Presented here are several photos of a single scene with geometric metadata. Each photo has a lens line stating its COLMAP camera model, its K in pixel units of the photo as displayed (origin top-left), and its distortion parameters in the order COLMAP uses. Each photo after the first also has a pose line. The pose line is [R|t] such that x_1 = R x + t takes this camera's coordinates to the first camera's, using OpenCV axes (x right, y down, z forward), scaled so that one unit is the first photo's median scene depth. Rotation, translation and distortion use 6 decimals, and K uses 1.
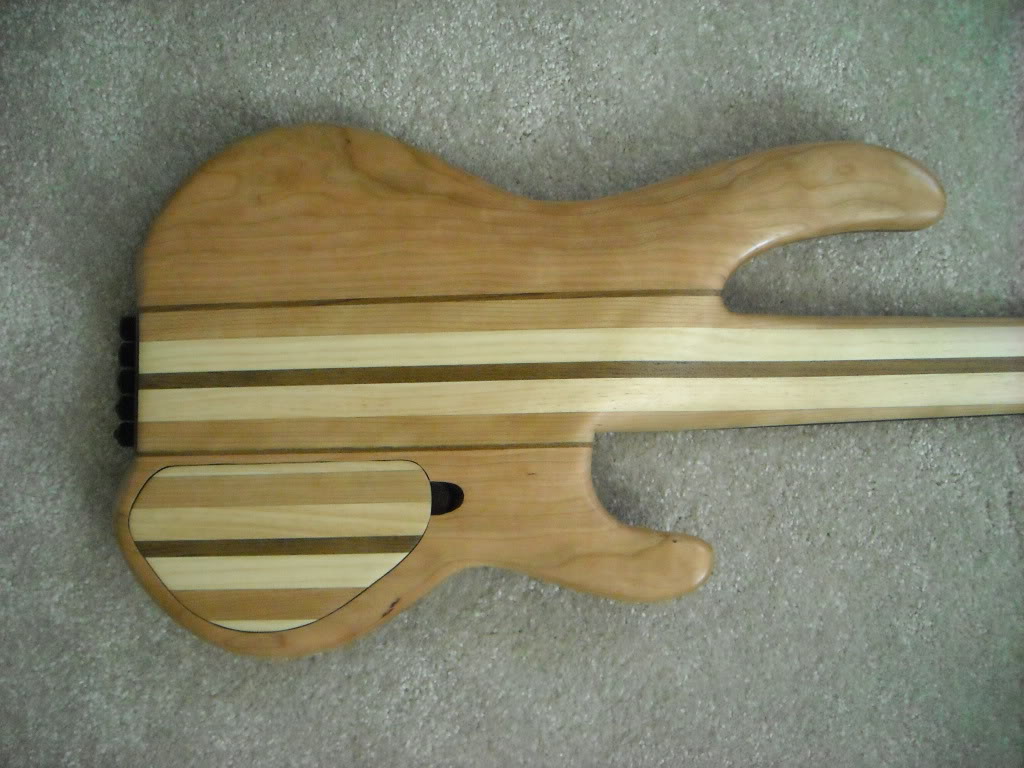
lens RADIAL K [[1033.6, 0, 512.9], [0, 1033.6, 377.6], [0, 0, 1]] dist [-0.116424, 0.000000]
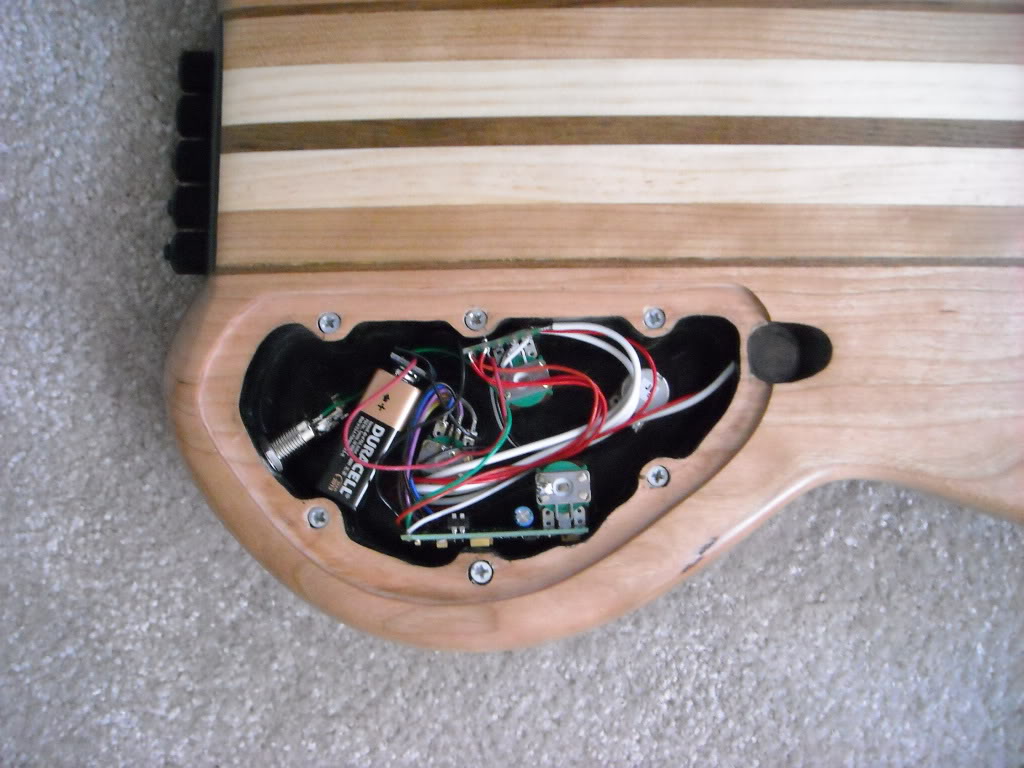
lens RADIAL K [[1033.6, 0, 534.6], [0, 1033.6, 356.4], [0, 0, 1]] dist [-0.116424, 0.000000]
pose [[0.999277, 0.010793, 0.036444, -0.204693], [-0.010889, 0.999938, 0.002418, 0.108382], [-0.036415, -0.002813, 0.999333, 0.422942]]
